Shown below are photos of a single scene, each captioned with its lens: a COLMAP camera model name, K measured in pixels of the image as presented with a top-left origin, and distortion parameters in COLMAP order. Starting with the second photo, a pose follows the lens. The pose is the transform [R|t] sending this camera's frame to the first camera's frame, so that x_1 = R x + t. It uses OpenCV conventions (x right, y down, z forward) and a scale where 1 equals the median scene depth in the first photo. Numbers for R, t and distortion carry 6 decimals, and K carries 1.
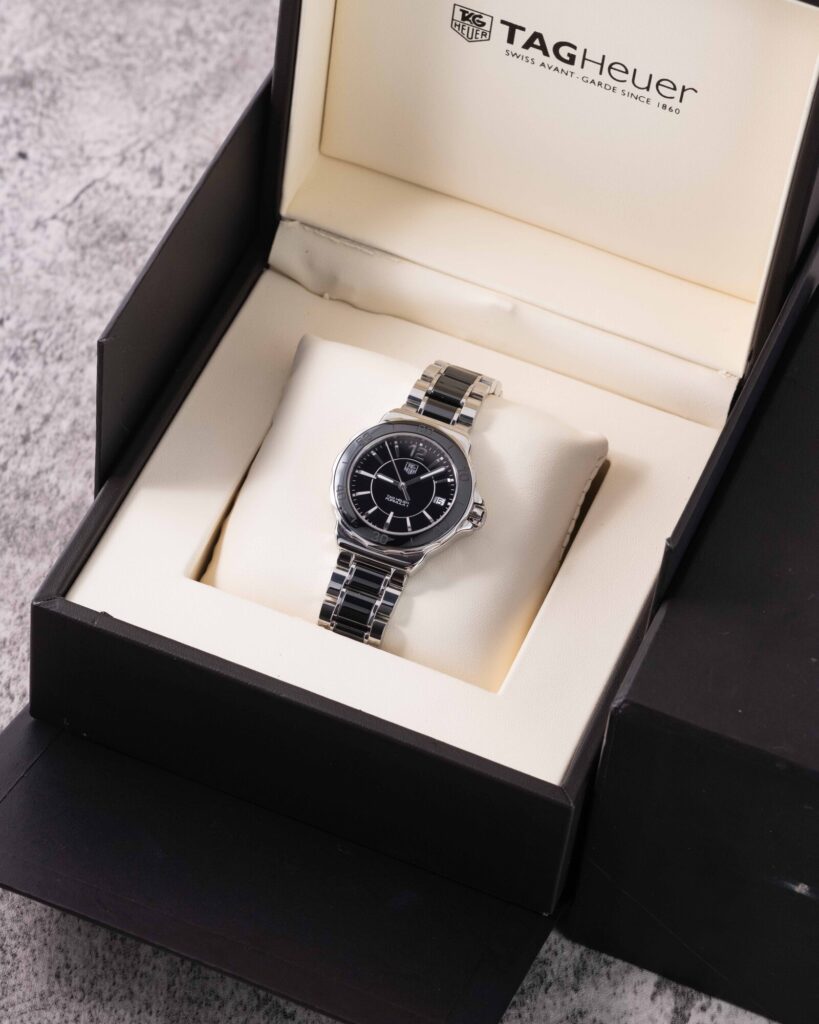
lens RADIAL K [[3995.6, 0, 412.7], [0, 3995.6, 512.6], [0, 0, 1]] dist [0.086122, 0.000000]
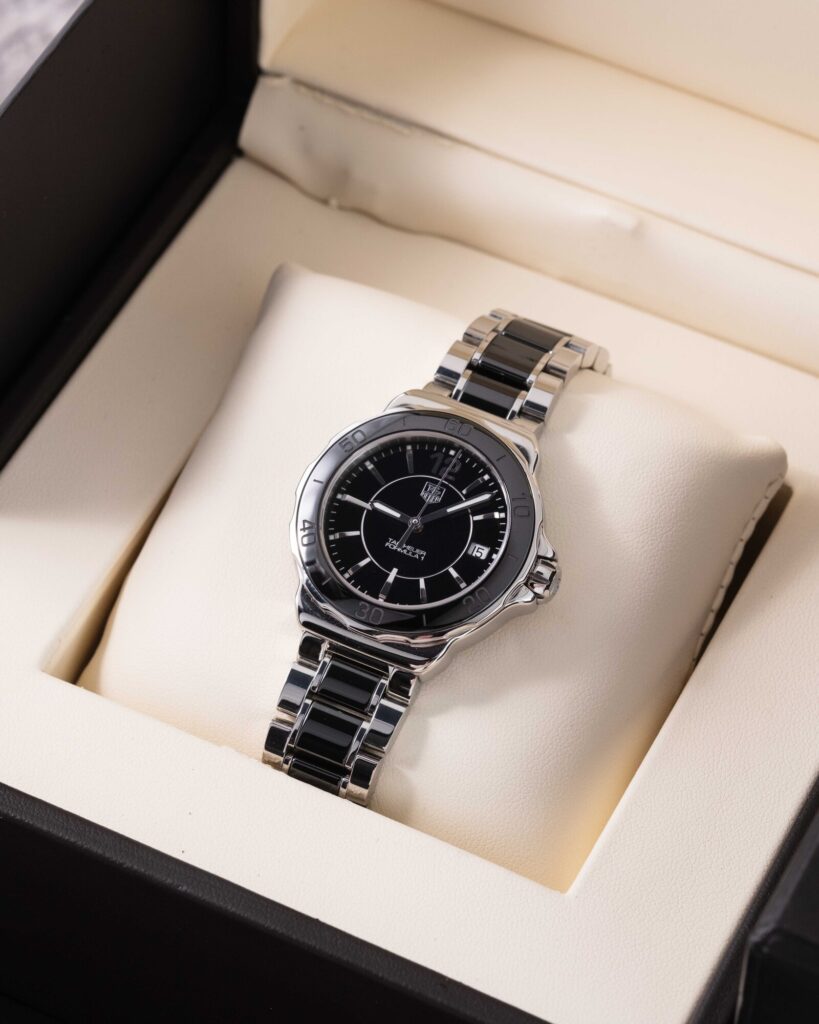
lens RADIAL K [[3995.6, 0, 404.6], [0, 3995.6, 511.0], [0, 0, 1]] dist [0.086122, 0.000000]
pose [[0.995510, 0.022670, -0.091899, 0.048067], [-0.022809, 0.999740, -0.000461, -0.008045], [0.091865, 0.002555, 0.995768, 0.421027]]
